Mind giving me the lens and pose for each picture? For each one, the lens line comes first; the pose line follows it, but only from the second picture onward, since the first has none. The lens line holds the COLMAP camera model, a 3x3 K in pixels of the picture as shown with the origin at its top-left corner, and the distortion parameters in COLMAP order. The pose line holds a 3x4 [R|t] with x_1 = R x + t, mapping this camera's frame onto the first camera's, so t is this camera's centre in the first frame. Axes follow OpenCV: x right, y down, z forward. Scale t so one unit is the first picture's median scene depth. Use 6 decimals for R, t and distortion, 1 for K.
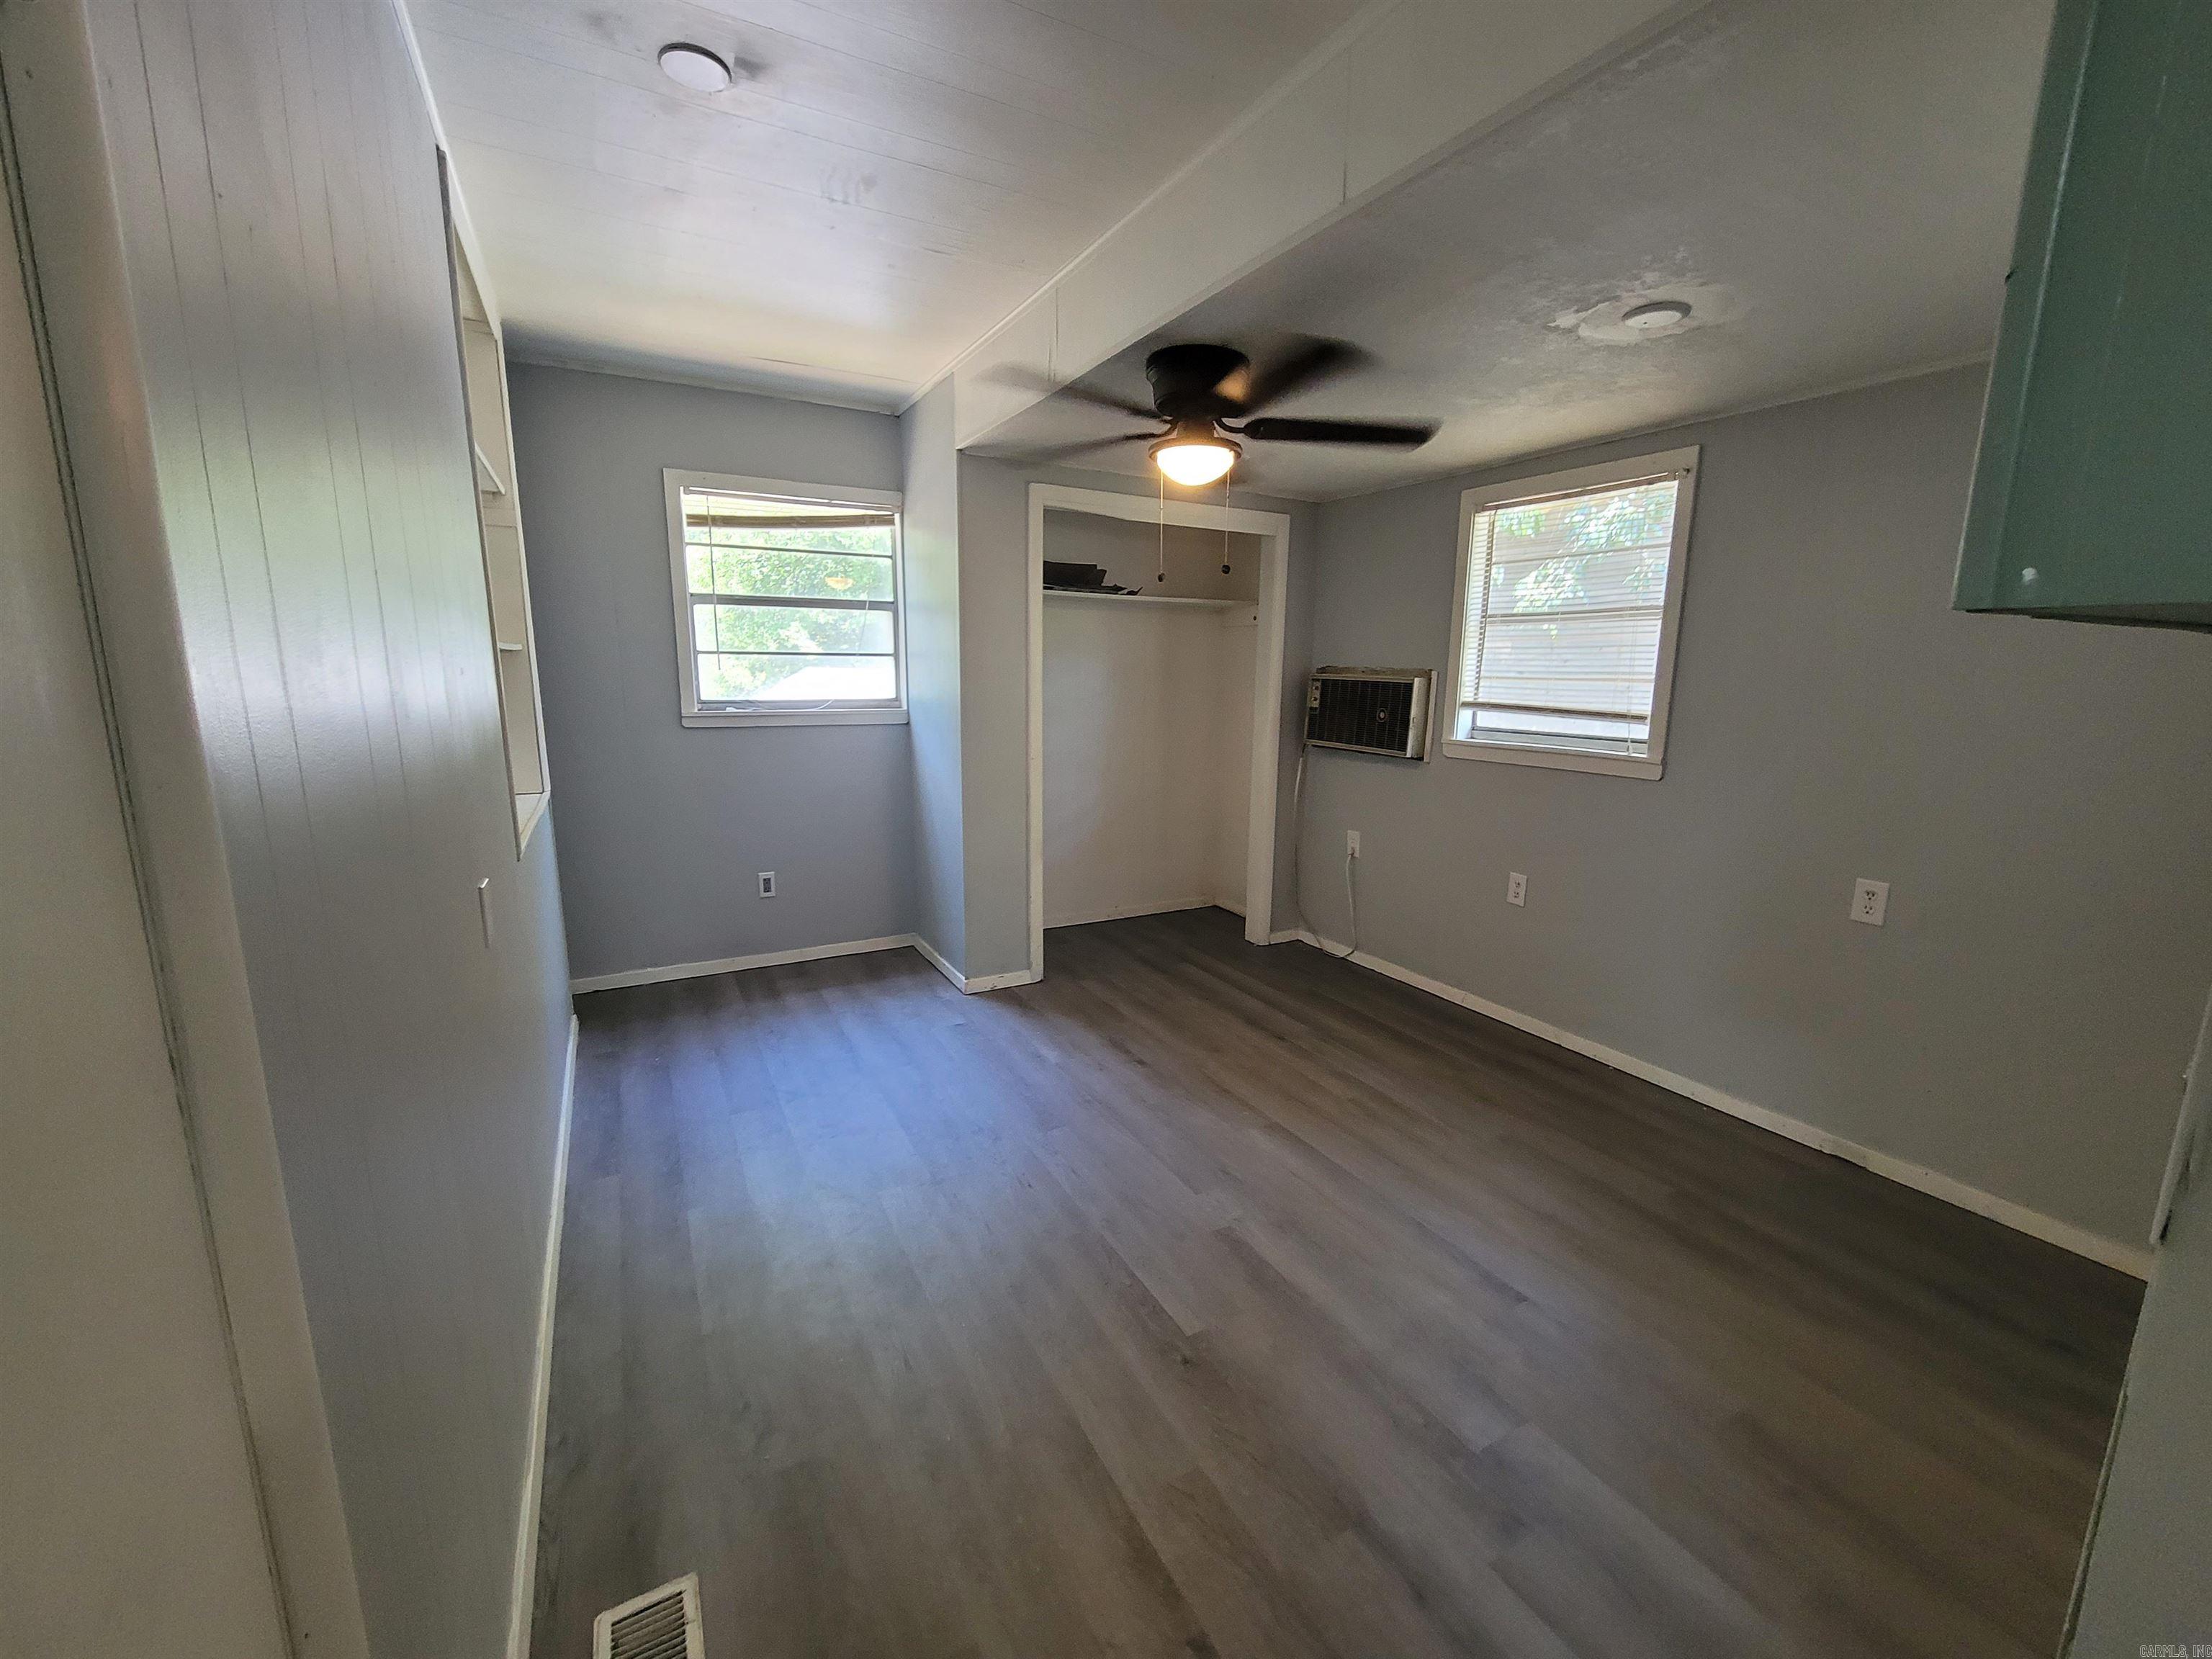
lens RADIAL K [[906.9, 0, 1117.8], [0, 906.9, 837.3], [0, 0, 1]] dist [-0.000281, 0.000317]
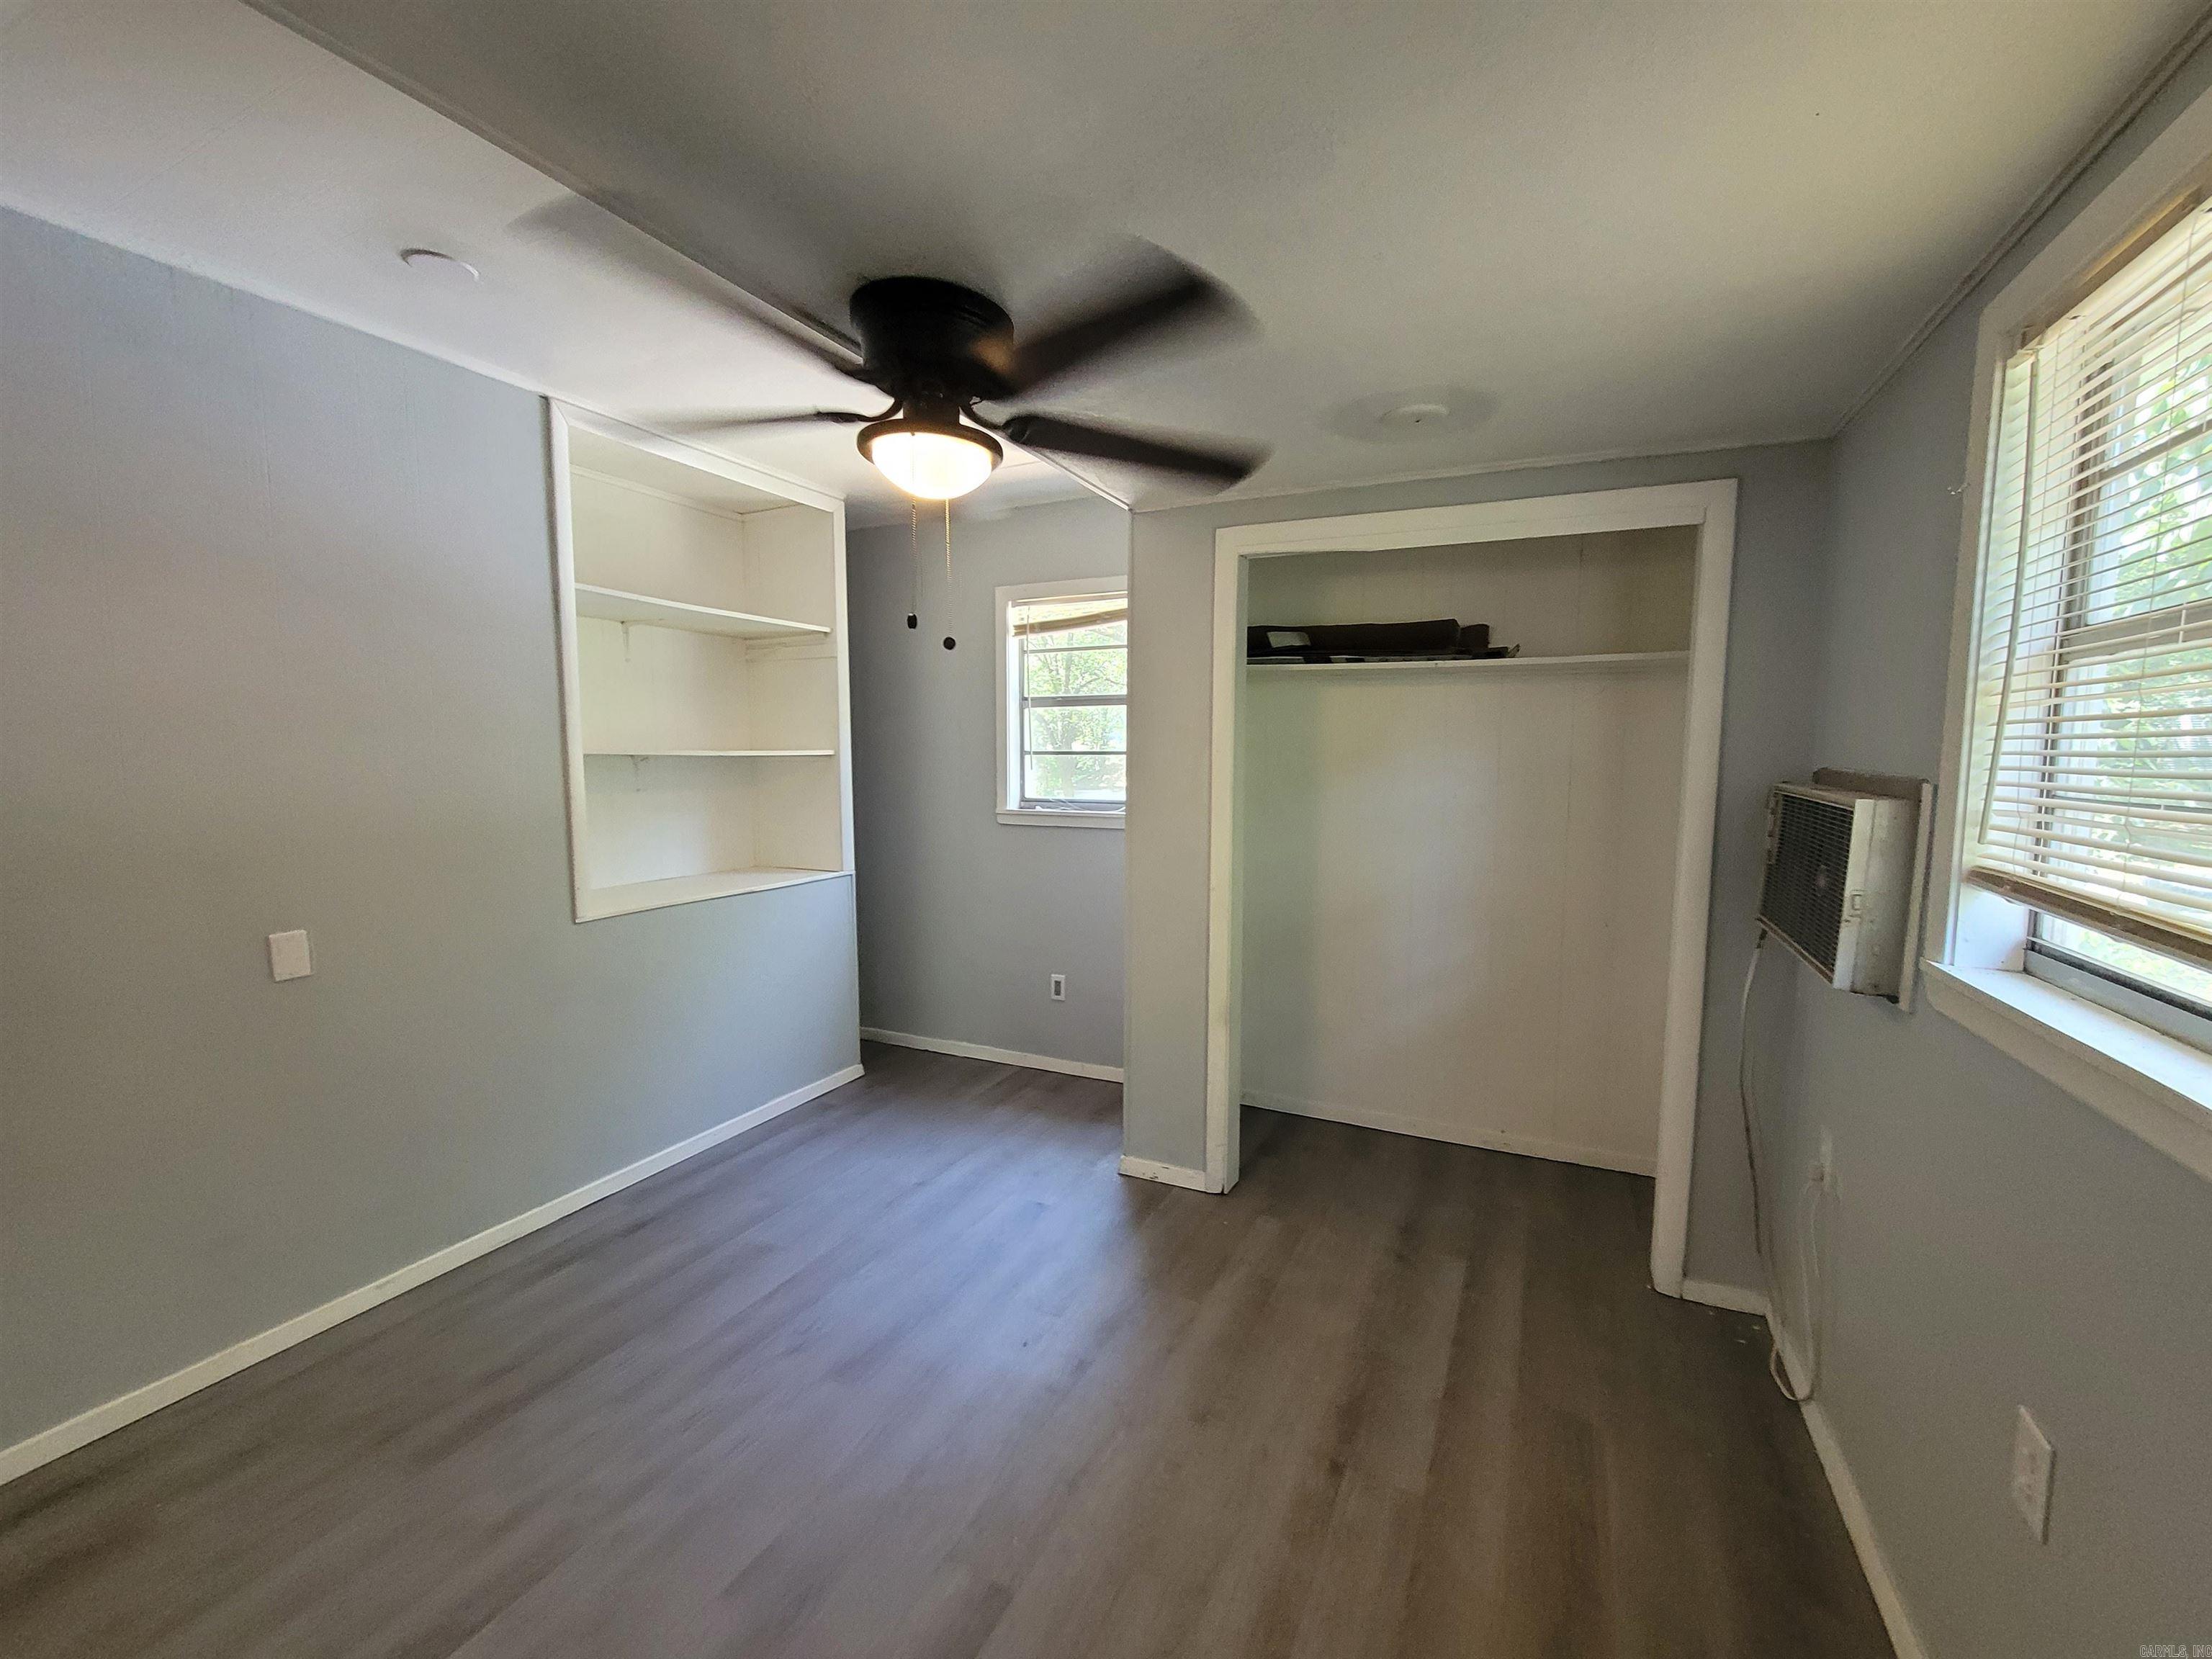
lens RADIAL K [[906.9, 0, 1117.8], [0, 906.9, 837.3], [0, 0, 1]] dist [-0.000281, 0.000317]
pose [[0.589432, 0.066882, -0.805044, 0.454628], [-0.146853, 0.988833, -0.025371, -0.098691], [0.794357, 0.133178, 0.592672, 0.487205]]
